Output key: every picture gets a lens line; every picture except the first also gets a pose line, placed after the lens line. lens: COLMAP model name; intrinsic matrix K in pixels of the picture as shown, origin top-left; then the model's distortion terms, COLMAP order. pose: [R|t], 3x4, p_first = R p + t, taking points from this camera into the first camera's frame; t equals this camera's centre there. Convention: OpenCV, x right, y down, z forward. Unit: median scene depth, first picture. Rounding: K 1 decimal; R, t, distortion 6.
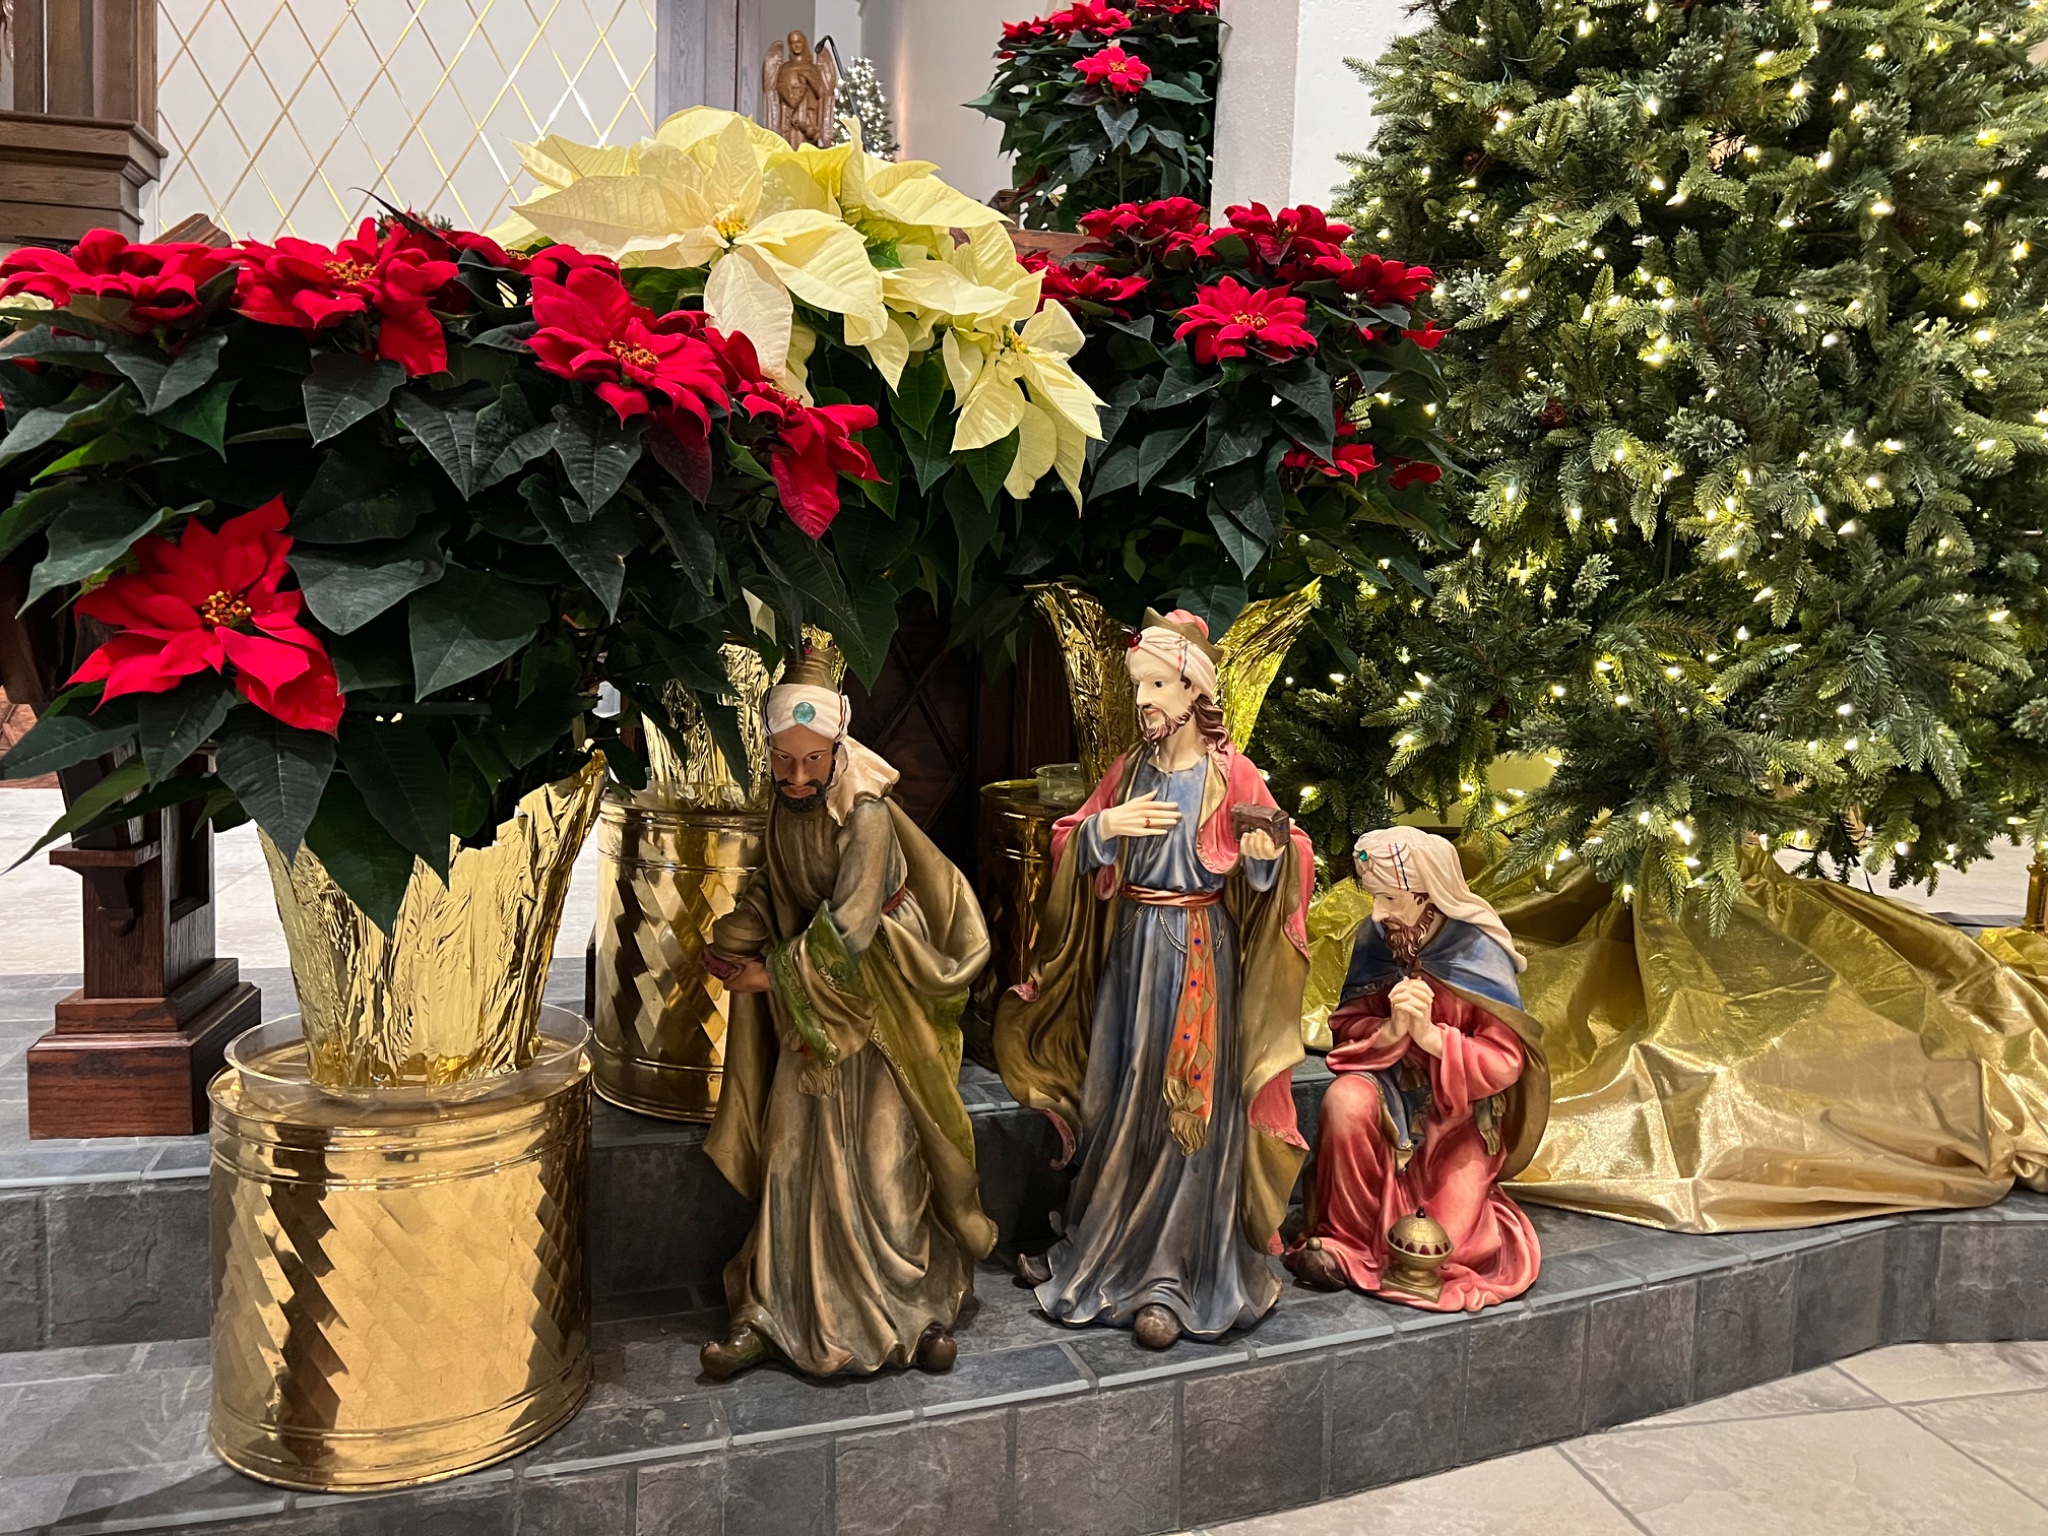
lens RADIAL K [[1536.1, 0, 1016.9], [0, 1536.1, 763.7], [0, 0, 1]] dist [0.057011, -0.064515]
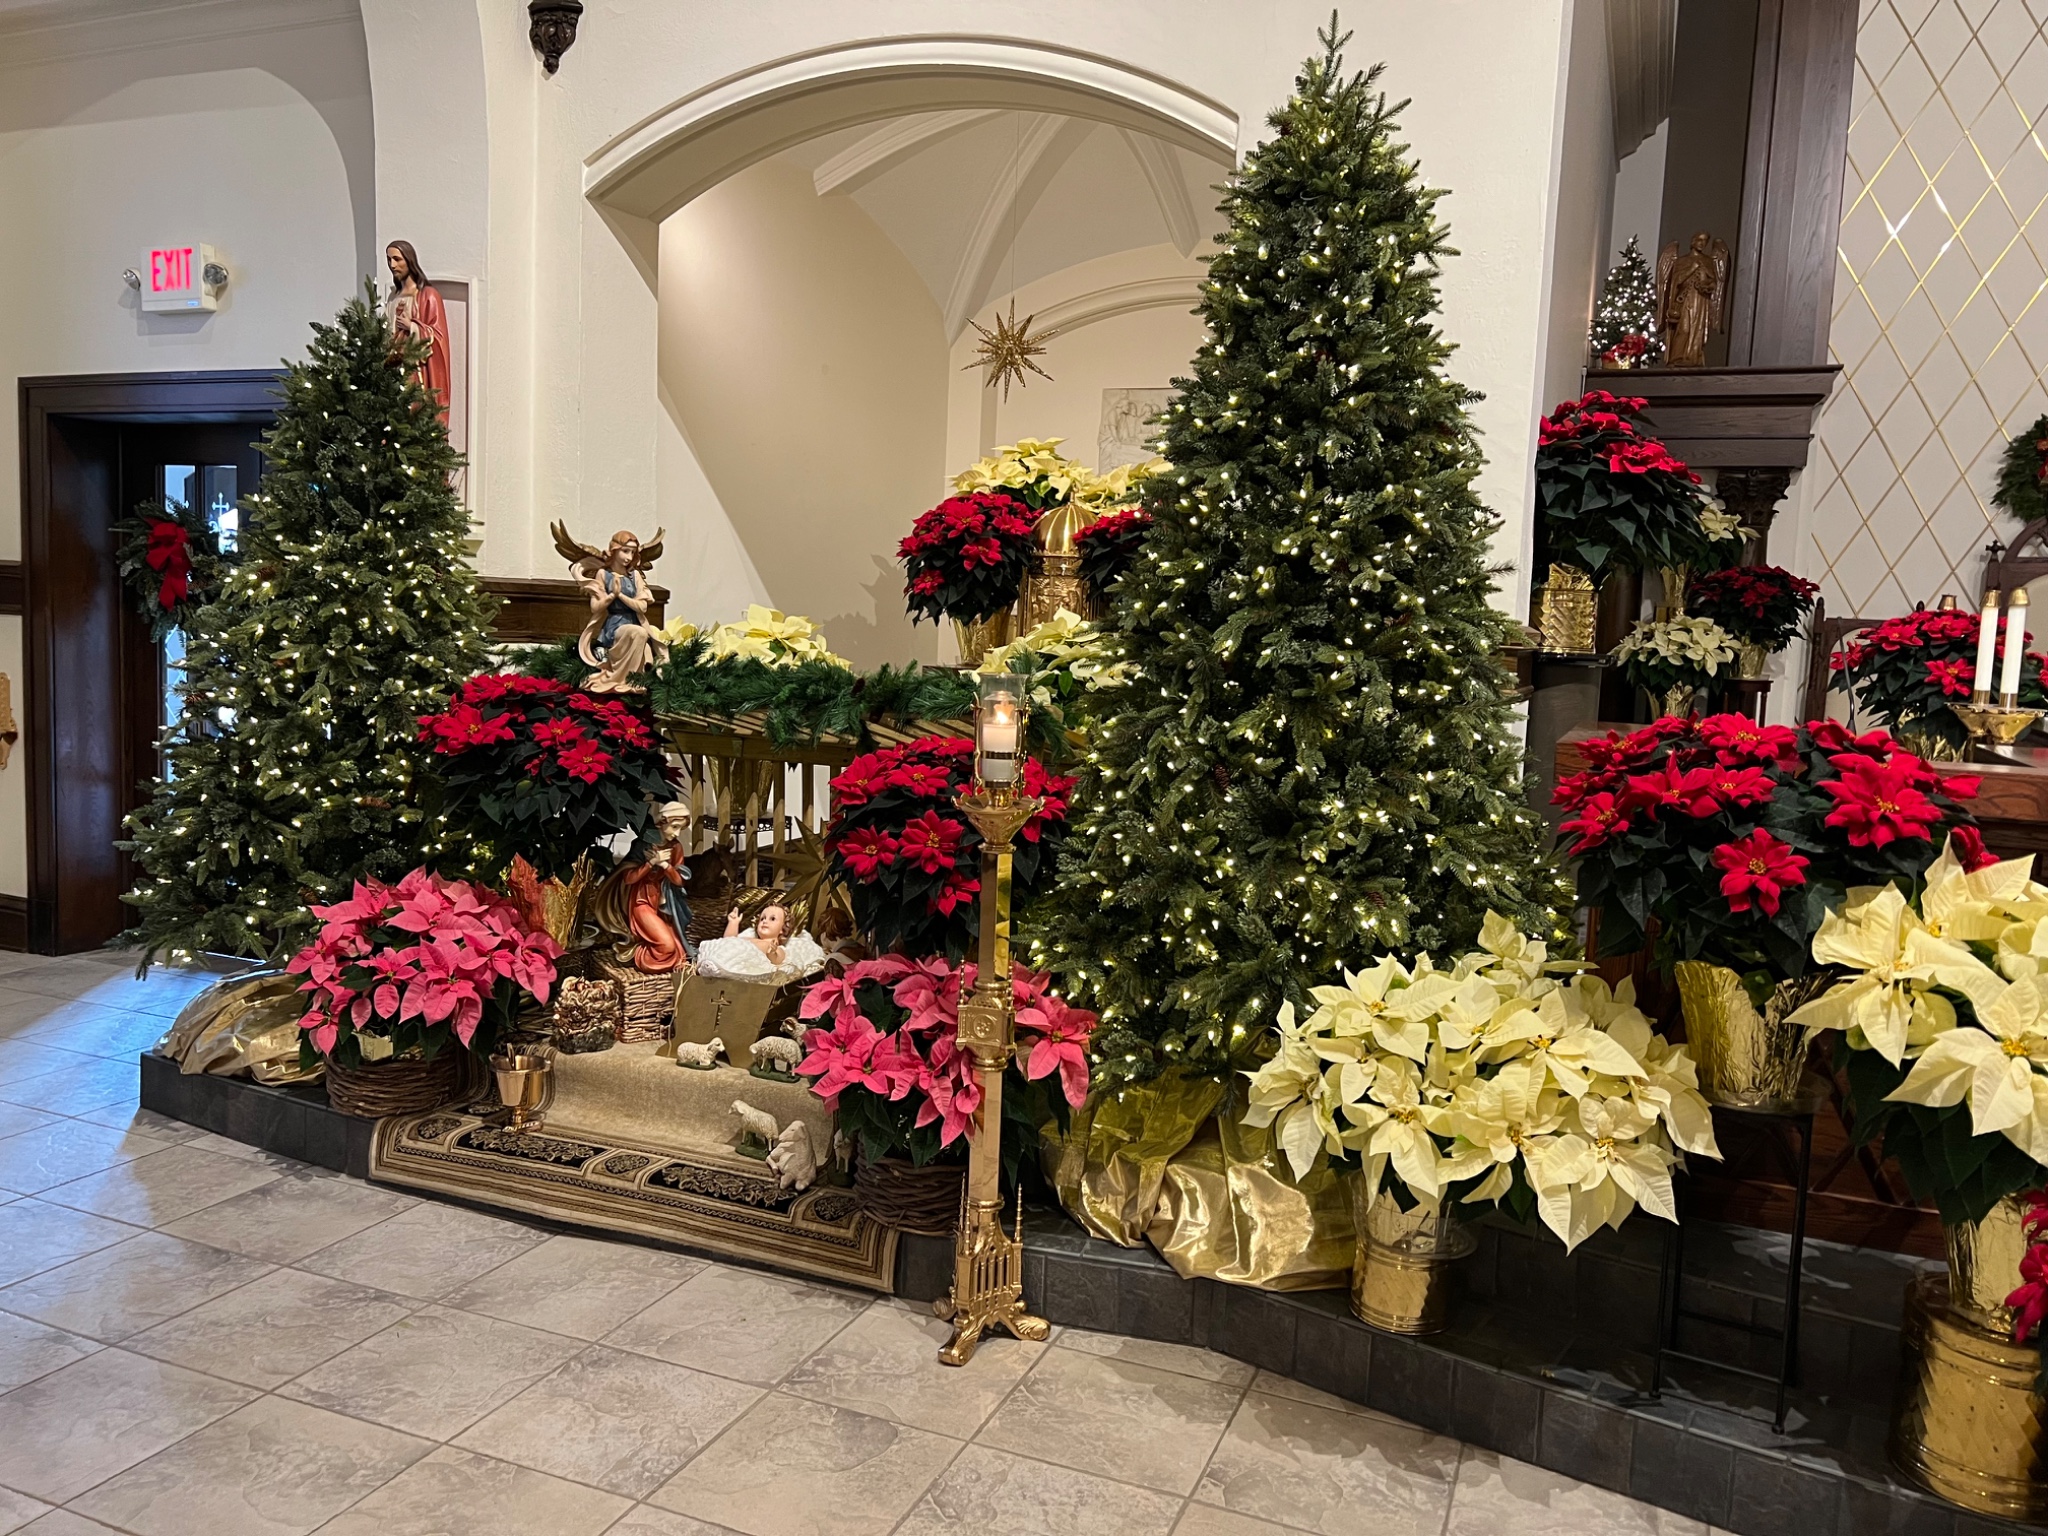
lens RADIAL K [[1536.1, 0, 1016.9], [0, 1536.1, 763.7], [0, 0, 1]] dist [0.057011, -0.064515]
pose [[0.821281, 0.056352, -0.567733, -2.034237], [-0.066061, 0.997810, 0.003477, -0.397428], [0.566686, 0.034649, 0.823205, -1.538211]]
